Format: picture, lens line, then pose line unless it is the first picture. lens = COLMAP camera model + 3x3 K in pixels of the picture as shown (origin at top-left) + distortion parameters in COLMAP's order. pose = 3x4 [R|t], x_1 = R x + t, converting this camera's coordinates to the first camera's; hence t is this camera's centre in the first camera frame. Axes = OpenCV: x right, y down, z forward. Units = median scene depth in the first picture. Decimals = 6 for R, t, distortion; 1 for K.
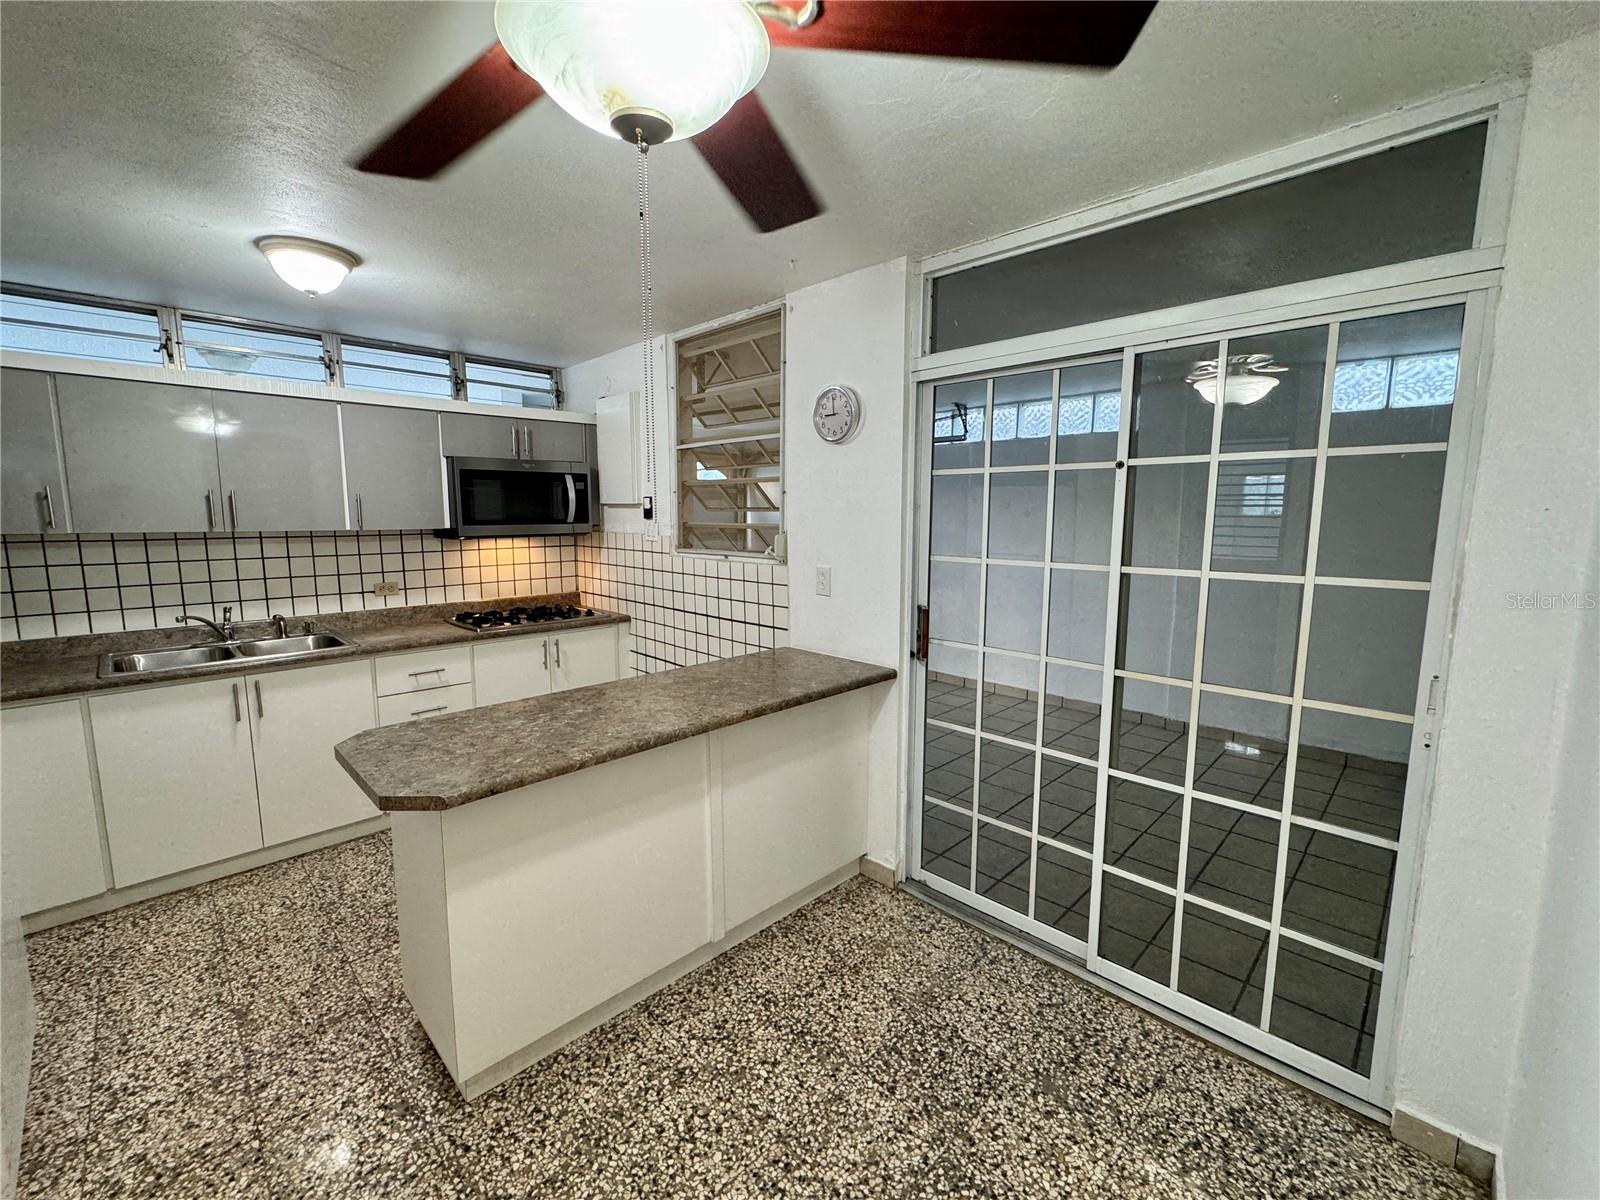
lens RADIAL K [[664.6, 0, 797.7], [0, 664.6, 593.1], [0, 0, 1]] dist [-0.002597, -0.000338]
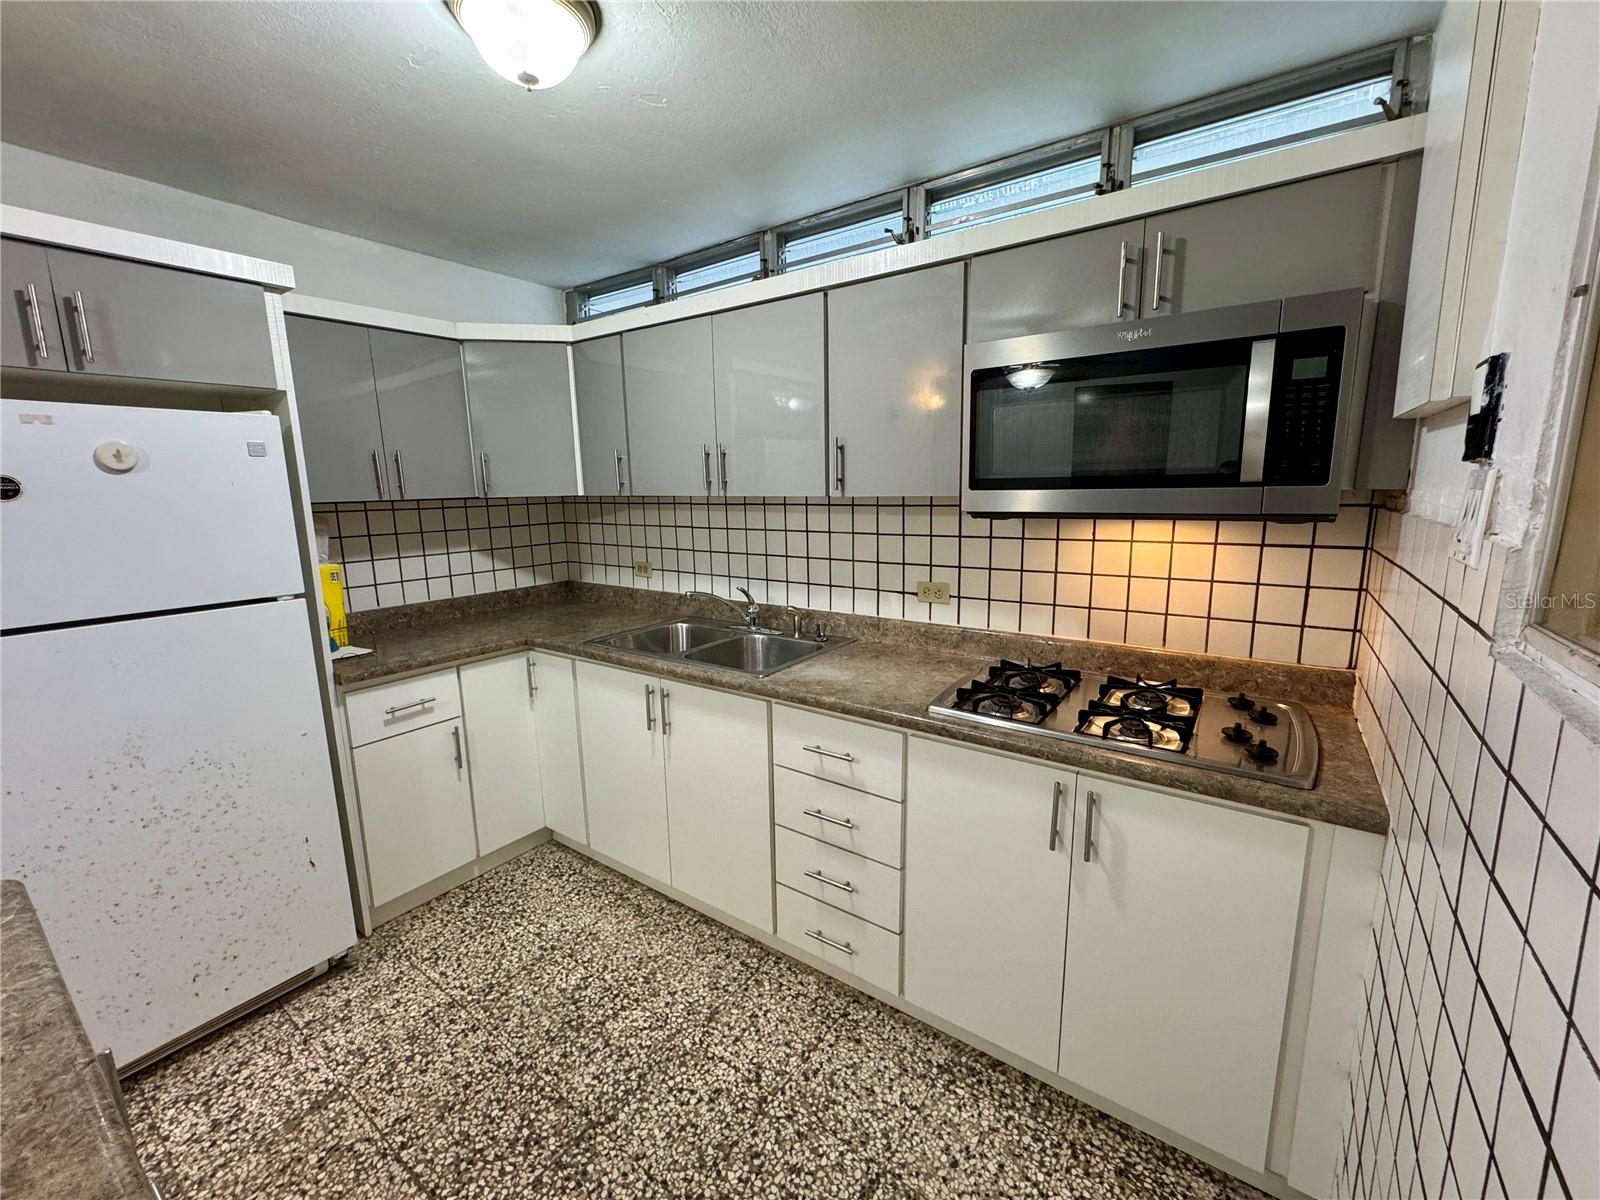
lens RADIAL K [[650.3, 0, 800.0], [0, 650.3, 600.0], [0, 0, 1]] dist [-0.000614, 0.000073]
pose [[0.170003, 0.162984, -0.971872, -0.067463], [-0.108617, 0.983318, 0.145903, -0.108766], [0.979439, 0.080757, 0.184870, 1.111146]]
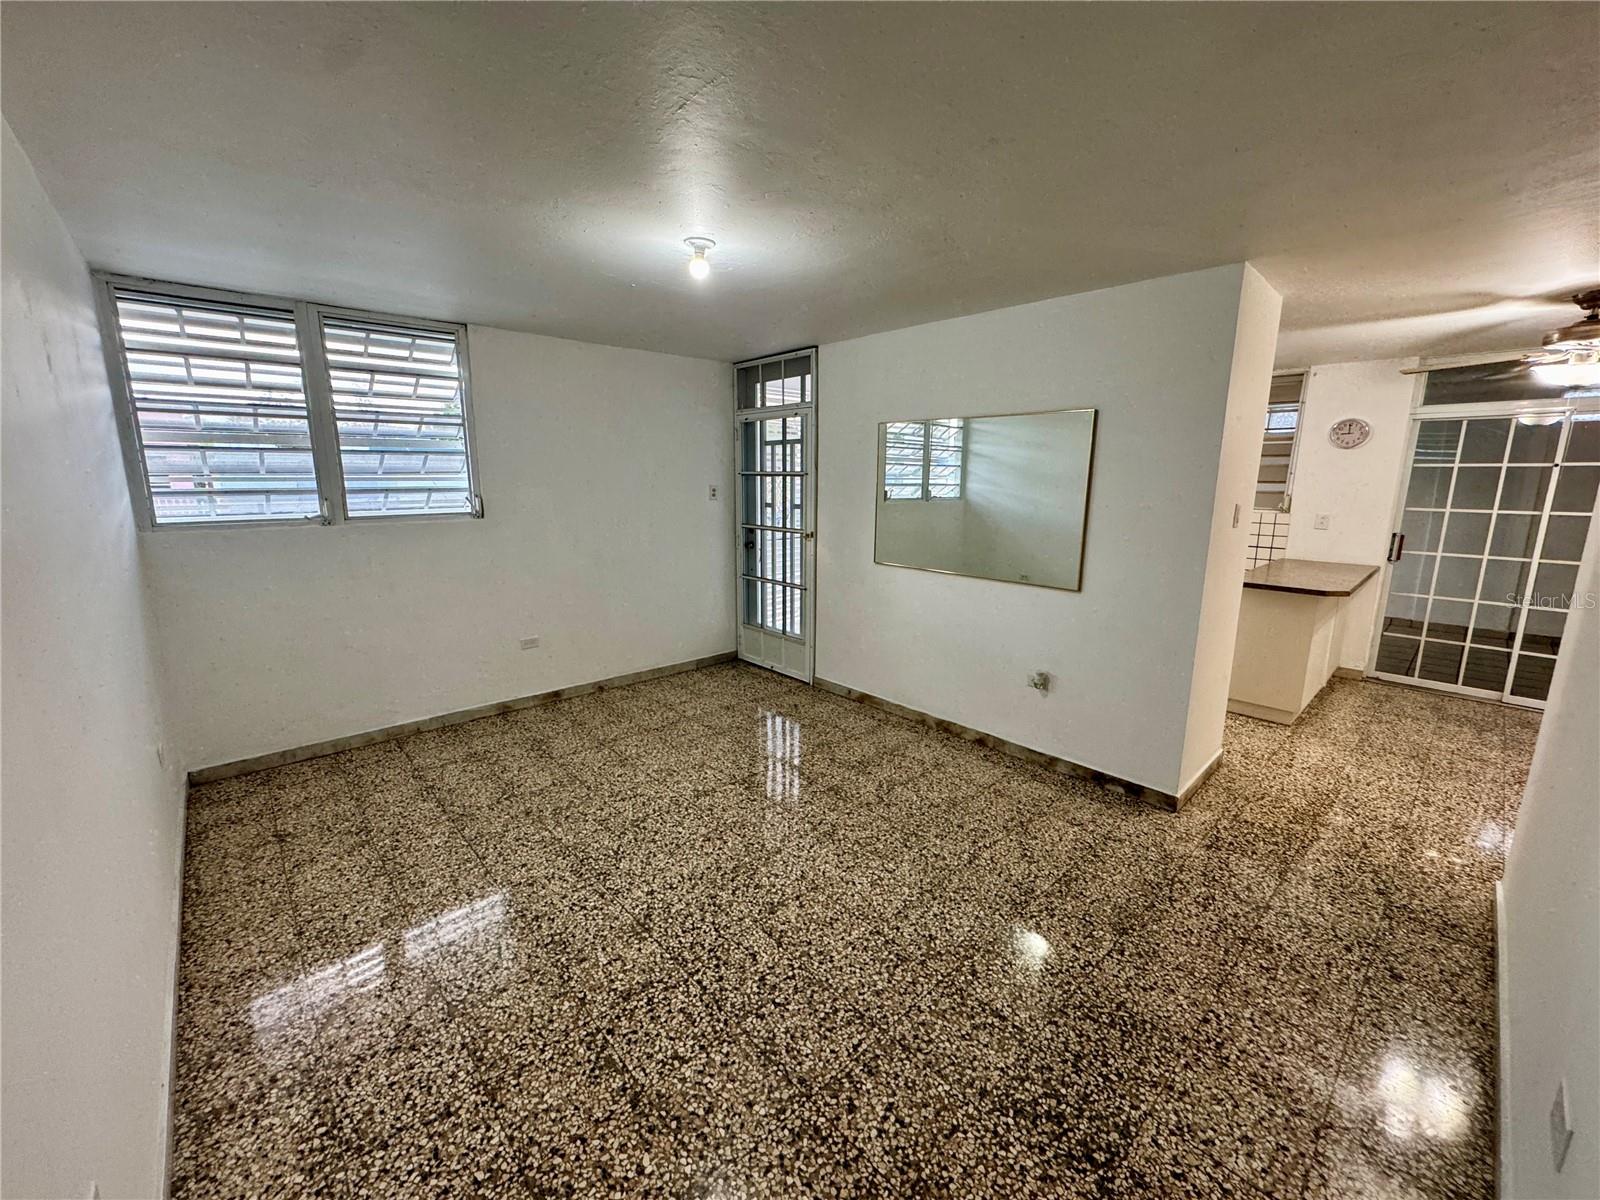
lens RADIAL K [[634.0, 0, 803.4], [0, 634.0, 595.9], [0, 0, 1]] dist [-0.002133, -0.000160]
pose [[0.999311, 0.012943, -0.034788, -1.541465], [-0.010716, 0.997926, 0.063469, 0.106158], [0.035538, -0.063052, 0.997377, -0.962107]]
